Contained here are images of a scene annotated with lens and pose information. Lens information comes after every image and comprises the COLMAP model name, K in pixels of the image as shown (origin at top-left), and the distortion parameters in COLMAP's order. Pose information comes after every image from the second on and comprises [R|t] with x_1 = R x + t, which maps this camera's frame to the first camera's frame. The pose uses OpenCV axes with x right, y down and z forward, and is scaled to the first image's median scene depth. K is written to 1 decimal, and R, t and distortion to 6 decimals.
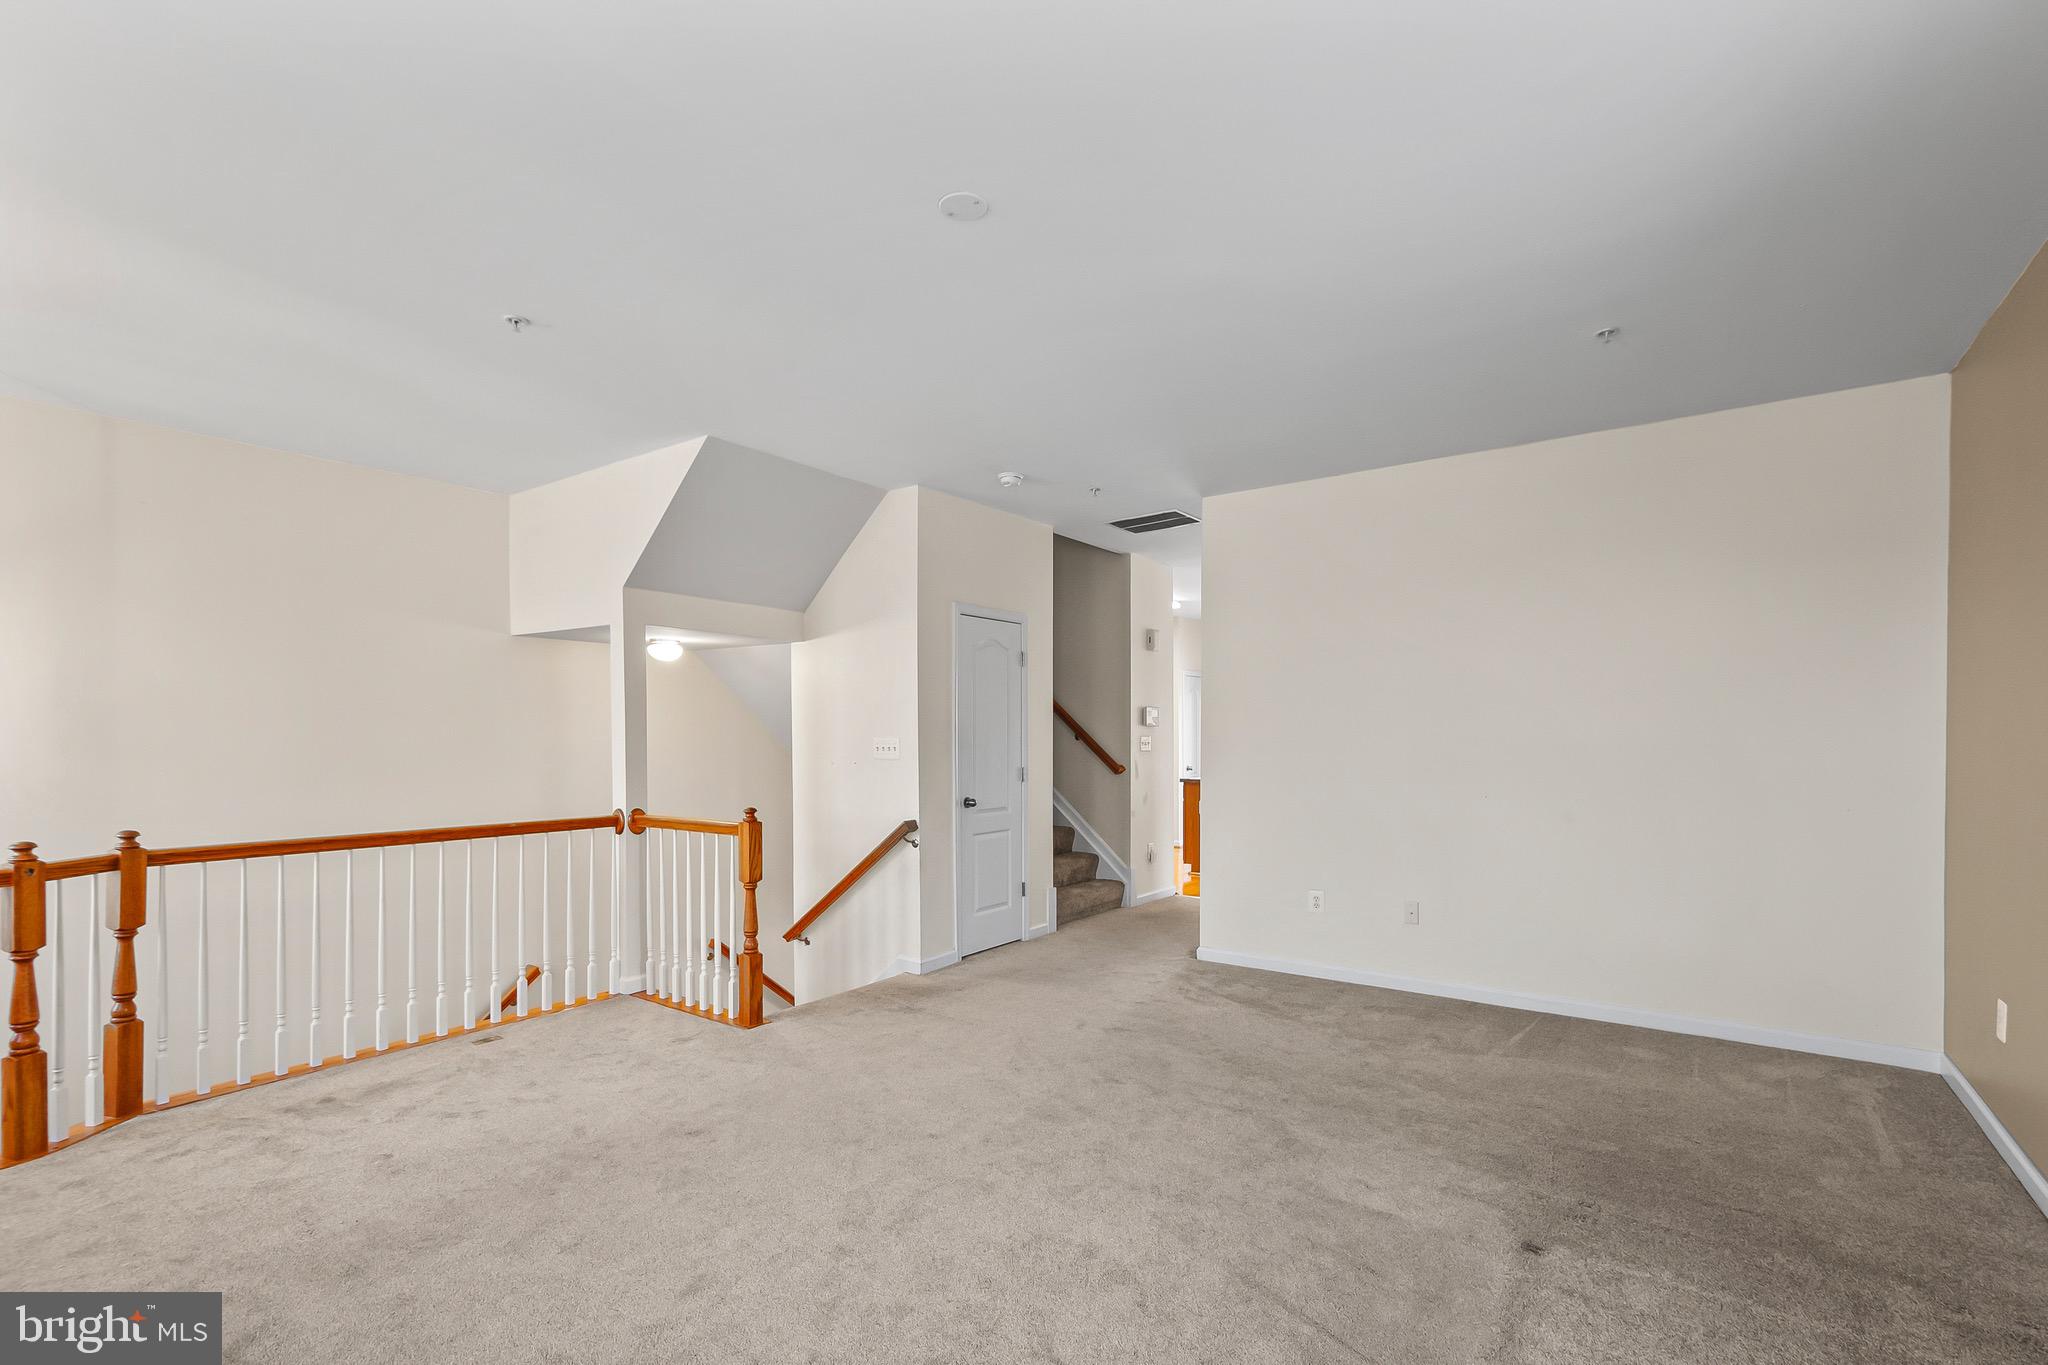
lens RADIAL K [[901.1, 0, 1038.0], [0, 901.1, 718.2], [0, 0, 1]] dist [0.003696, 0.000156]
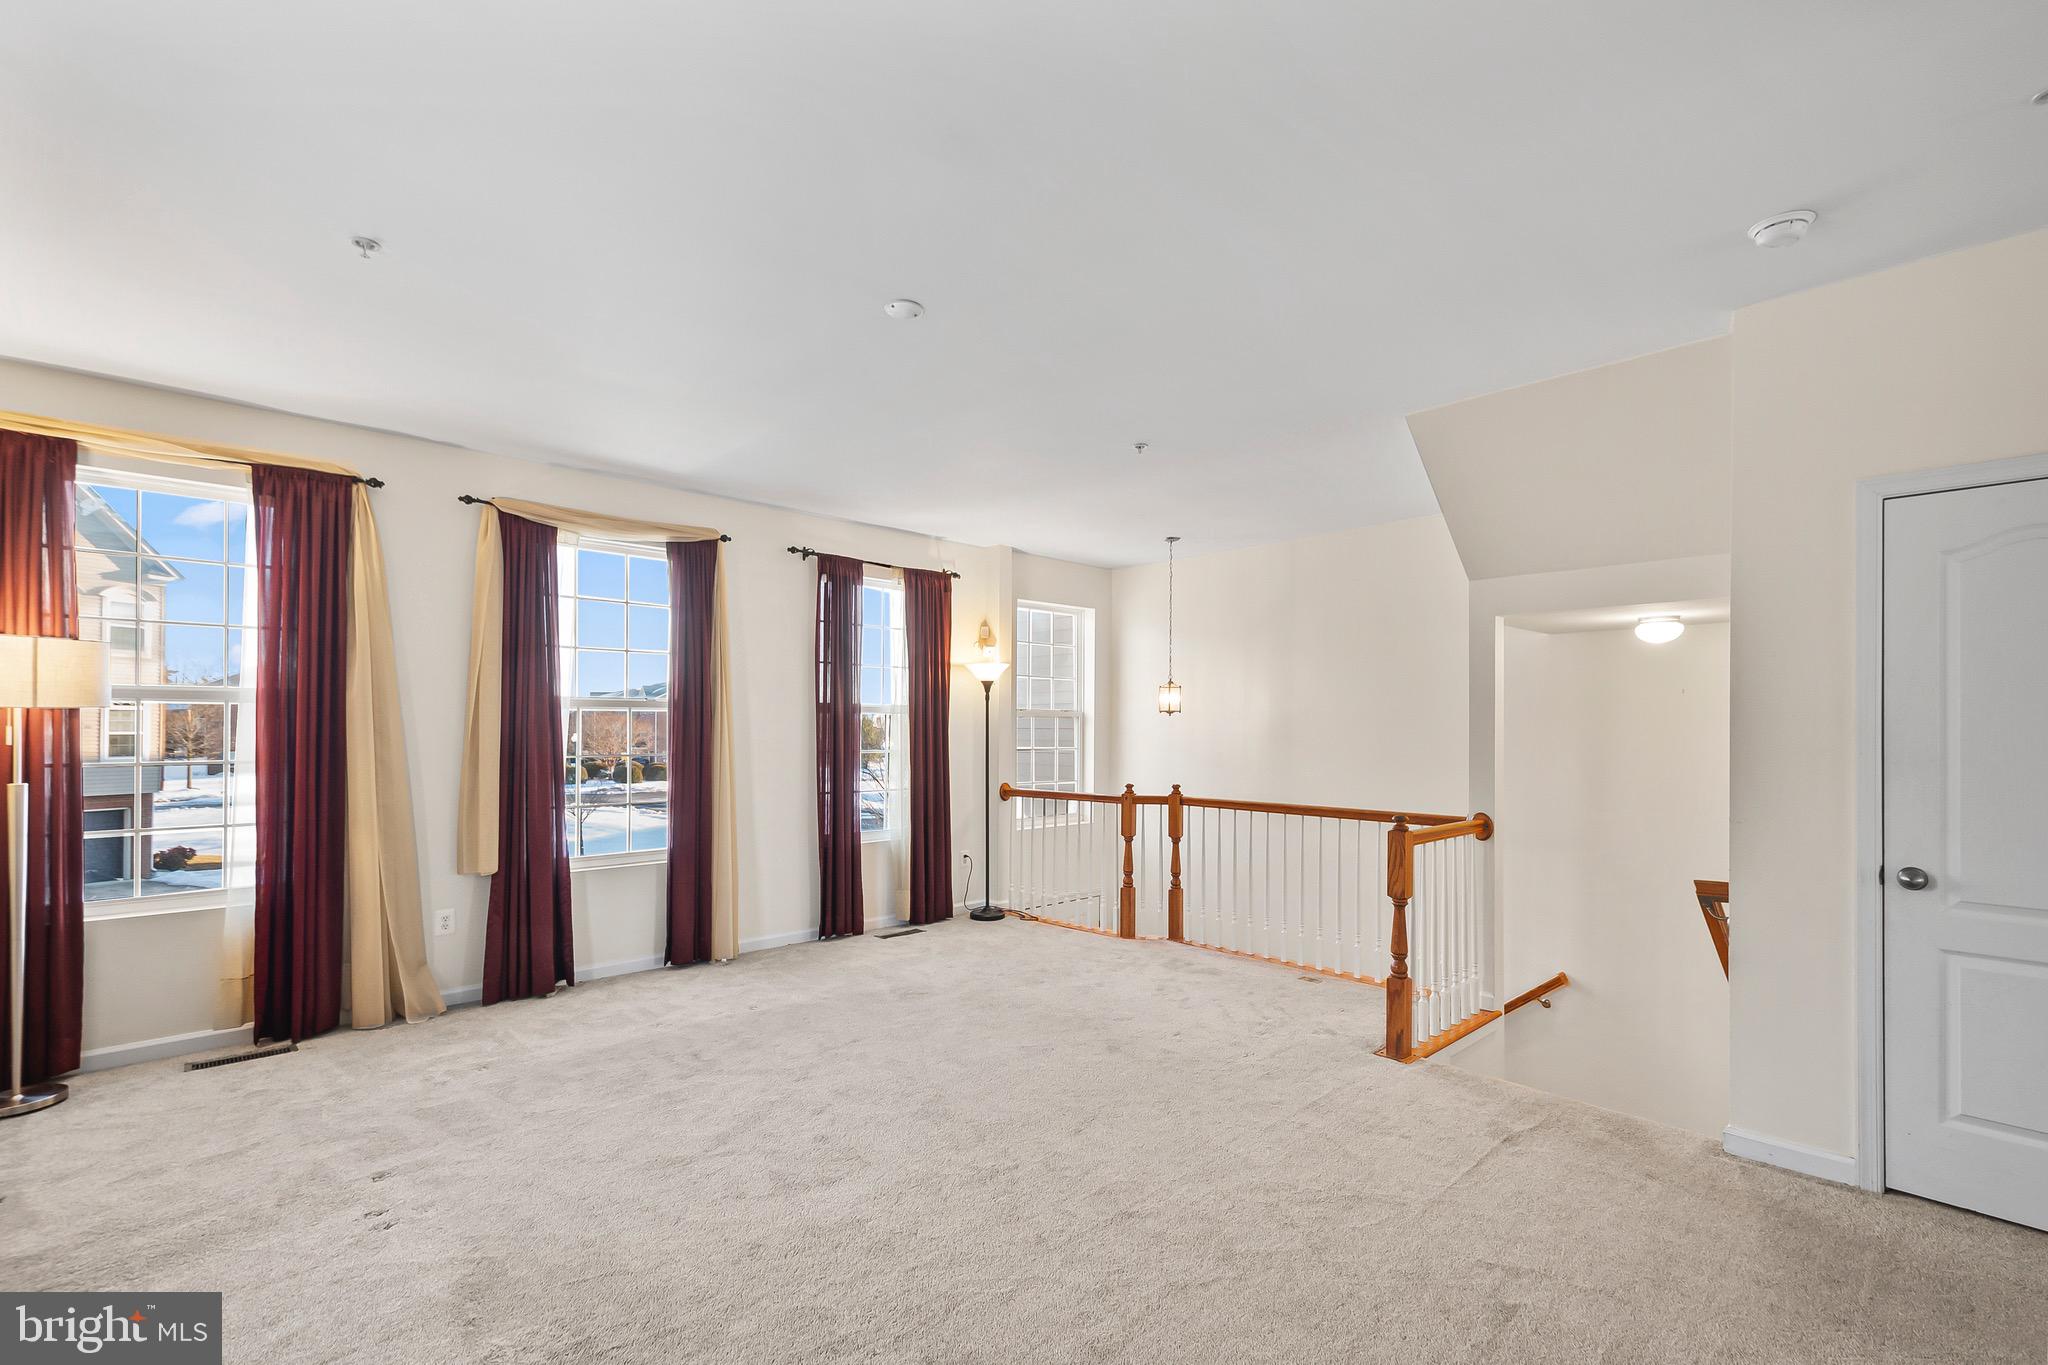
lens RADIAL K [[901.1, 0, 1038.0], [0, 901.1, 718.2], [0, 0, 1]] dist [0.003696, 0.000156]
pose [[-0.193154, -0.006915, -0.981144, 0.835361], [0.012064, 0.999883, -0.009422, 0.005291], [0.981094, -0.013656, -0.193048, 1.082177]]
